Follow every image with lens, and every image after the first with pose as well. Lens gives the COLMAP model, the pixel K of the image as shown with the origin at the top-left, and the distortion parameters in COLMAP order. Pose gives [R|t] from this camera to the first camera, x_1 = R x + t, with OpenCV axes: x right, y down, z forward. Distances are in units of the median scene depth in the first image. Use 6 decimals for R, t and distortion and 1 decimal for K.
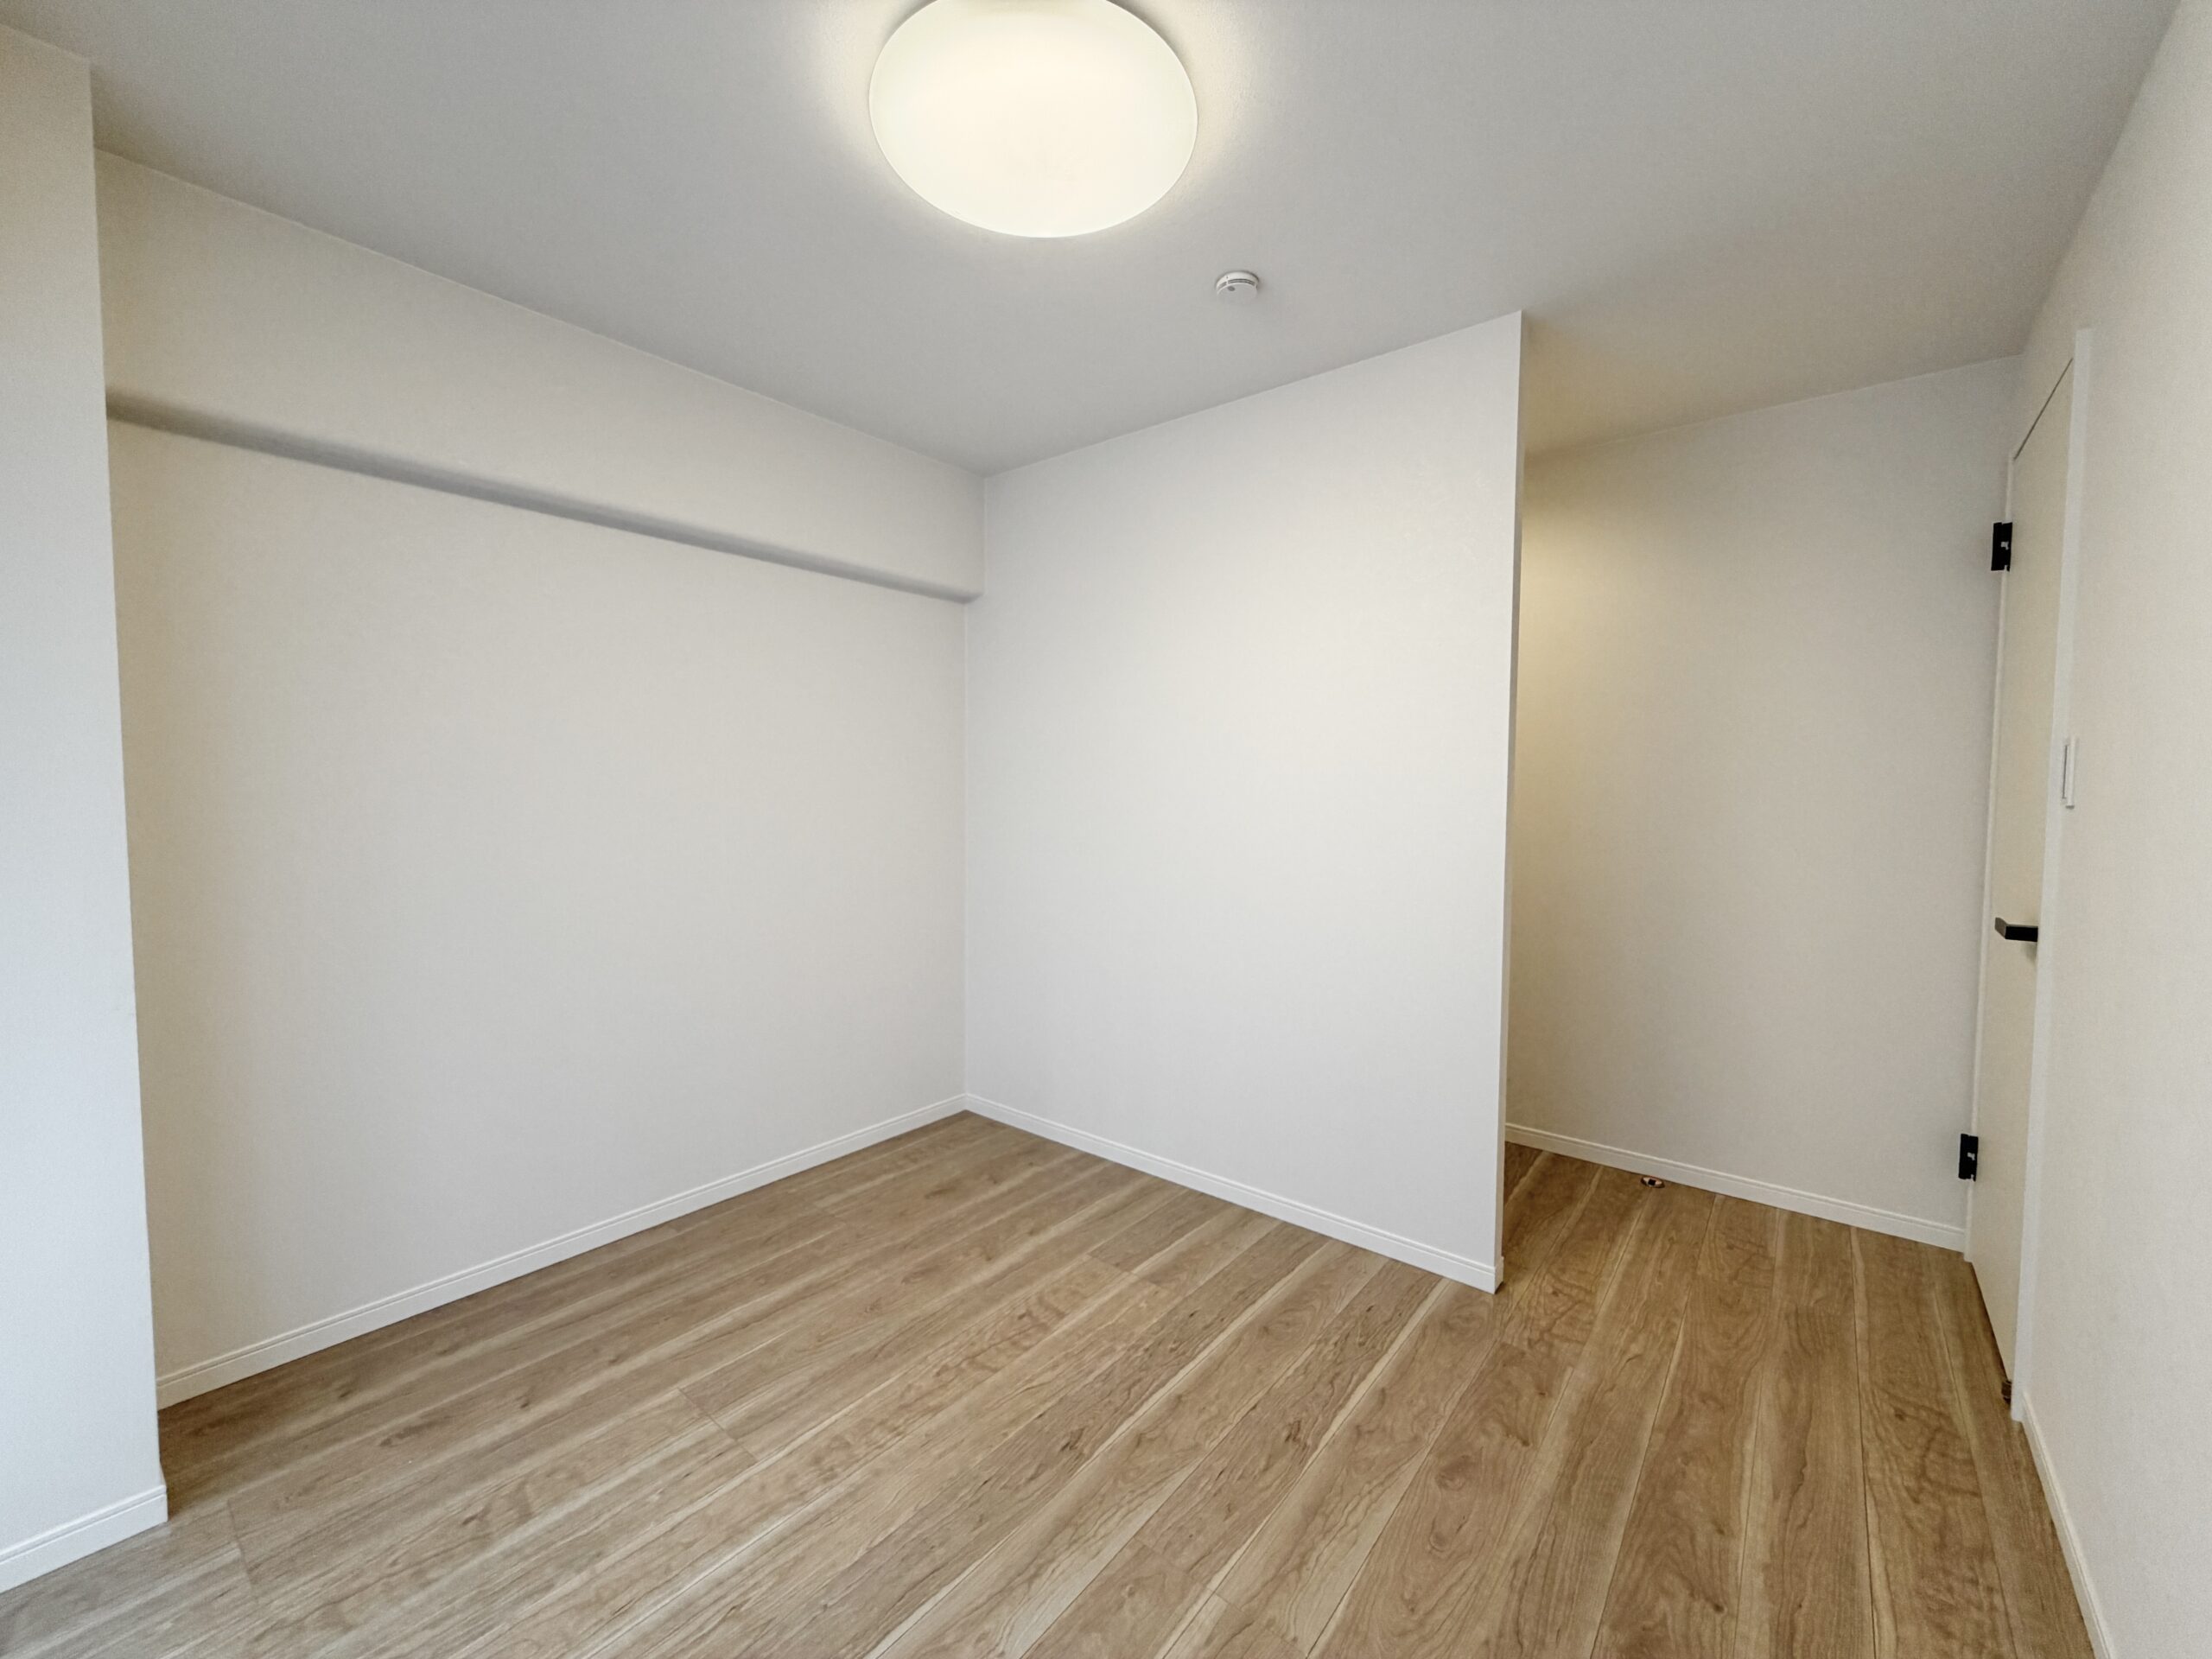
lens RADIAL K [[881.2, 0, 1123.9], [0, 881.2, 832.5], [0, 0, 1]] dist [0.001056, 0.000121]
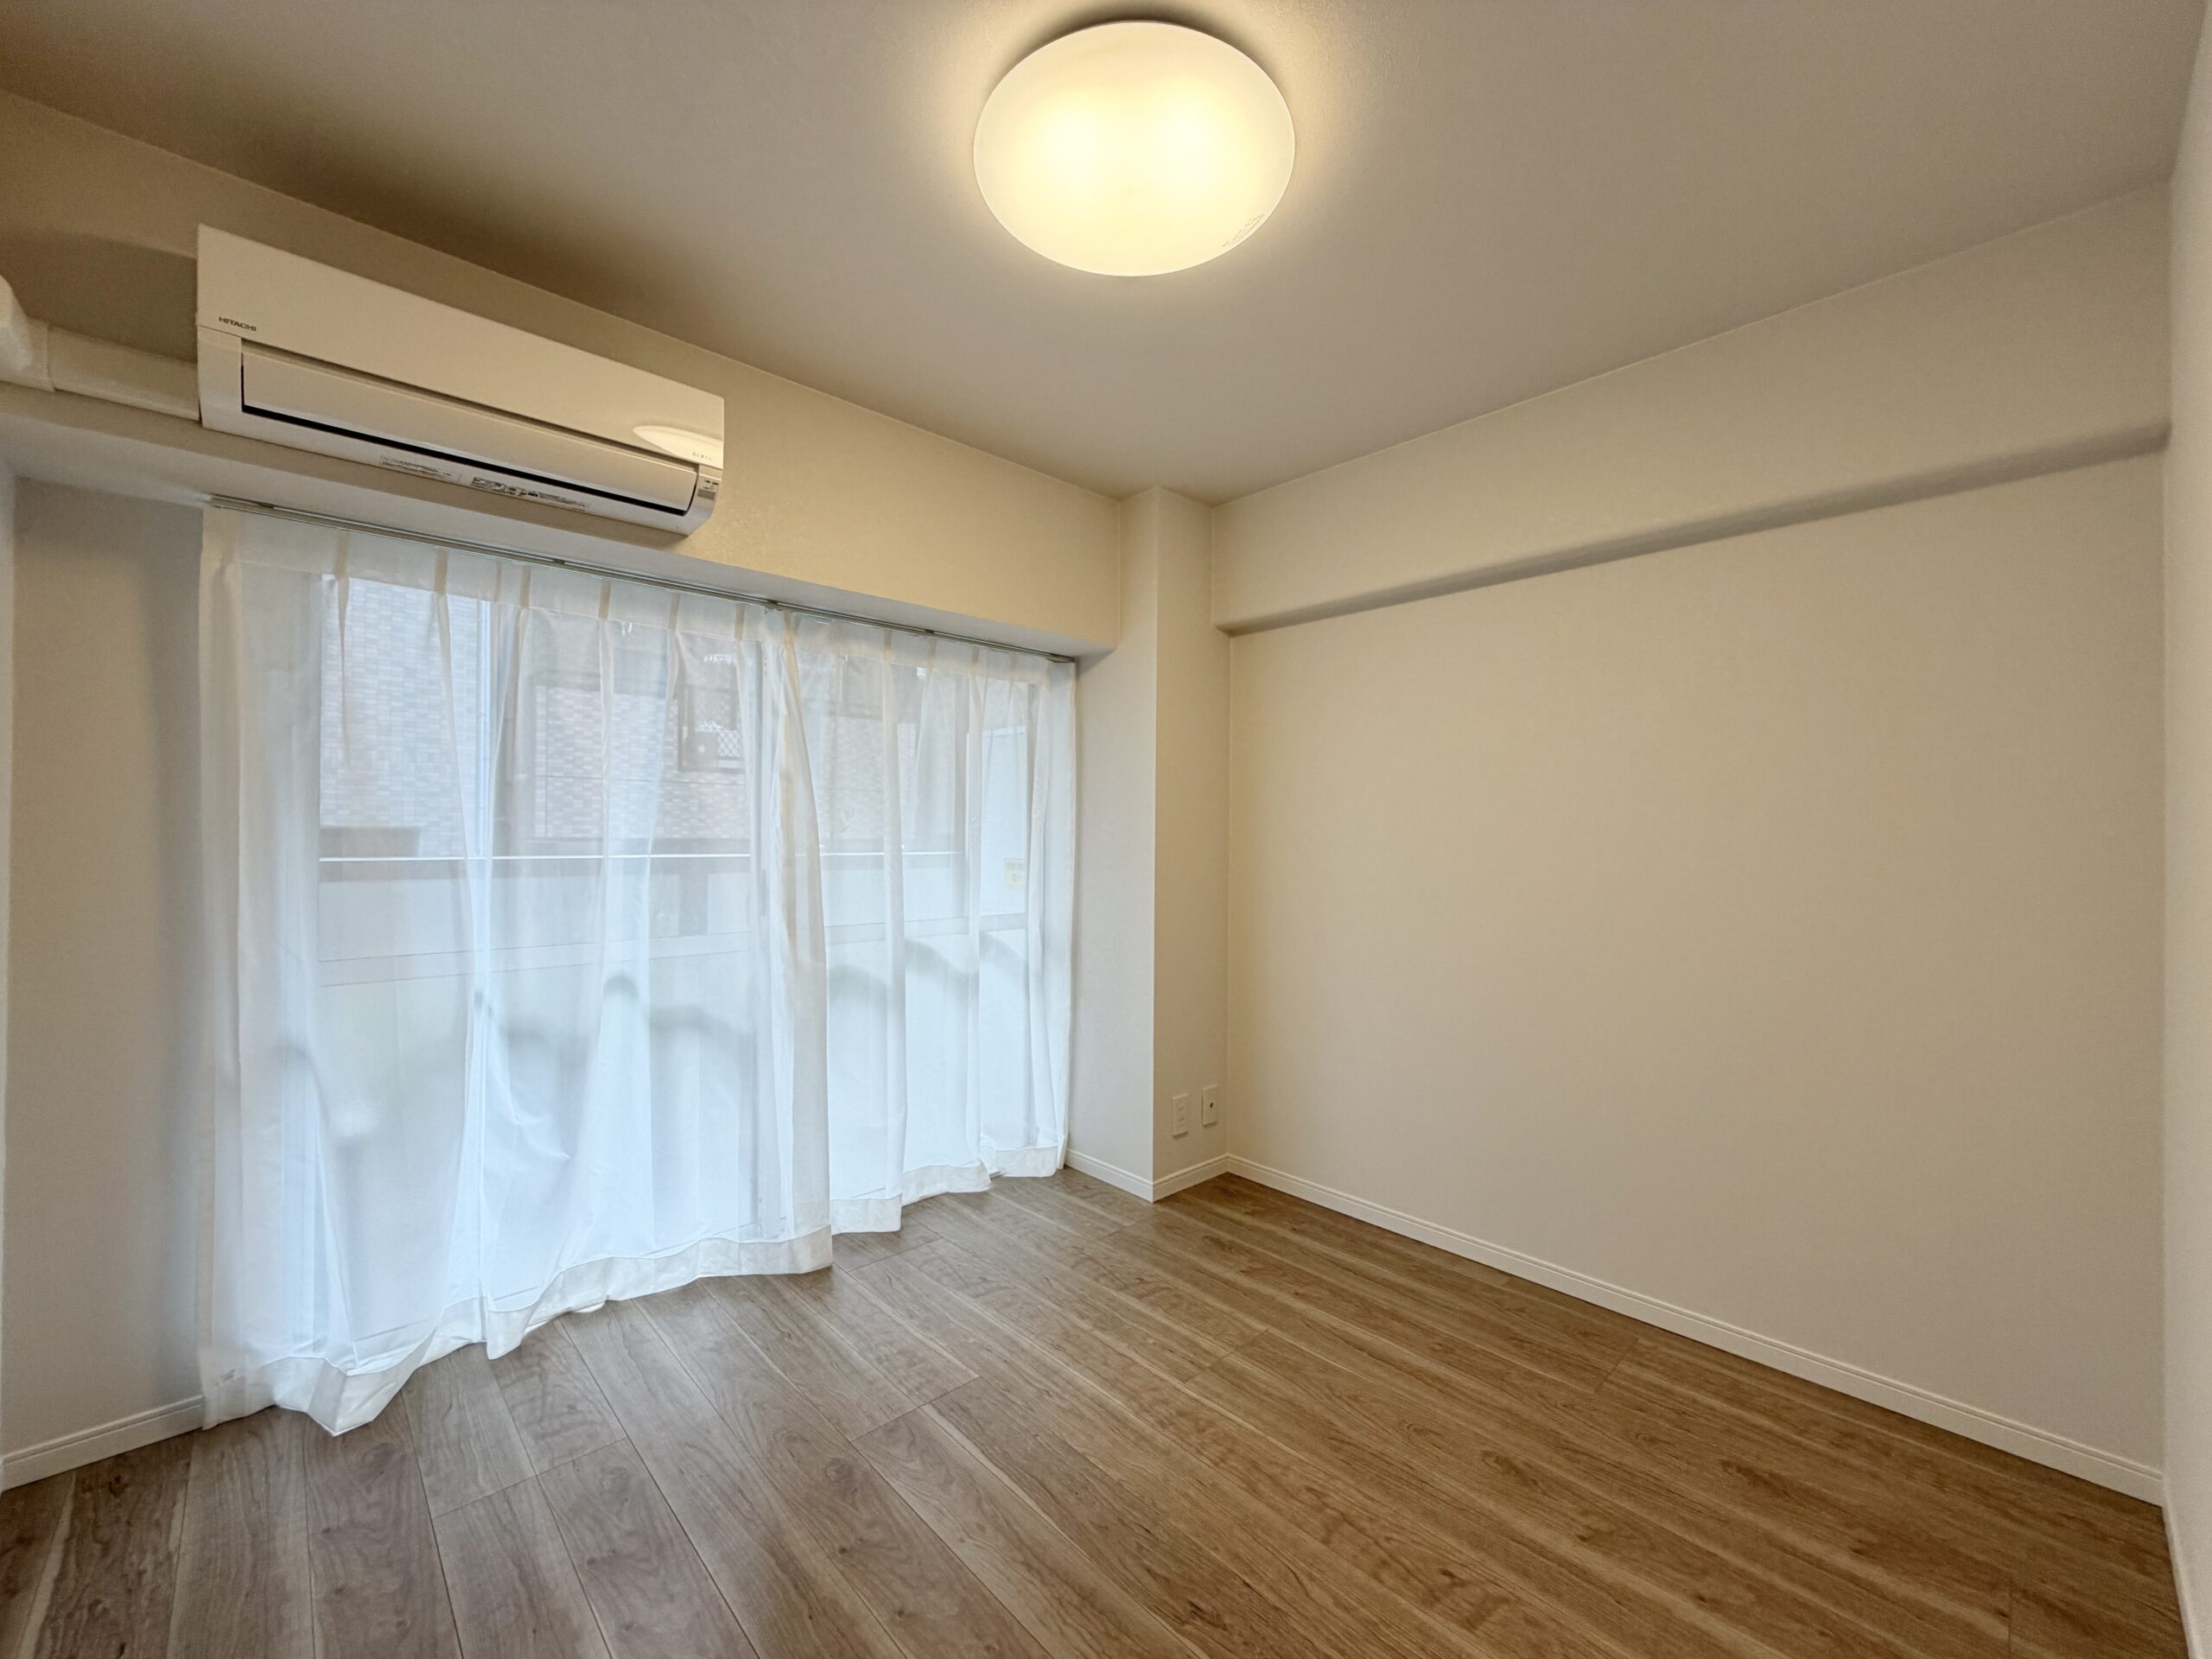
lens RADIAL K [[881.2, 0, 1129.6], [0, 881.2, 834.3], [0, 0, 1]] dist [0.001056, 0.000121]
pose [[-0.130031, -0.007916, -0.991478, 0.702618], [-0.057822, 0.998327, -0.000387, -0.040593], [0.989822, 0.057279, -0.130271, 0.888854]]
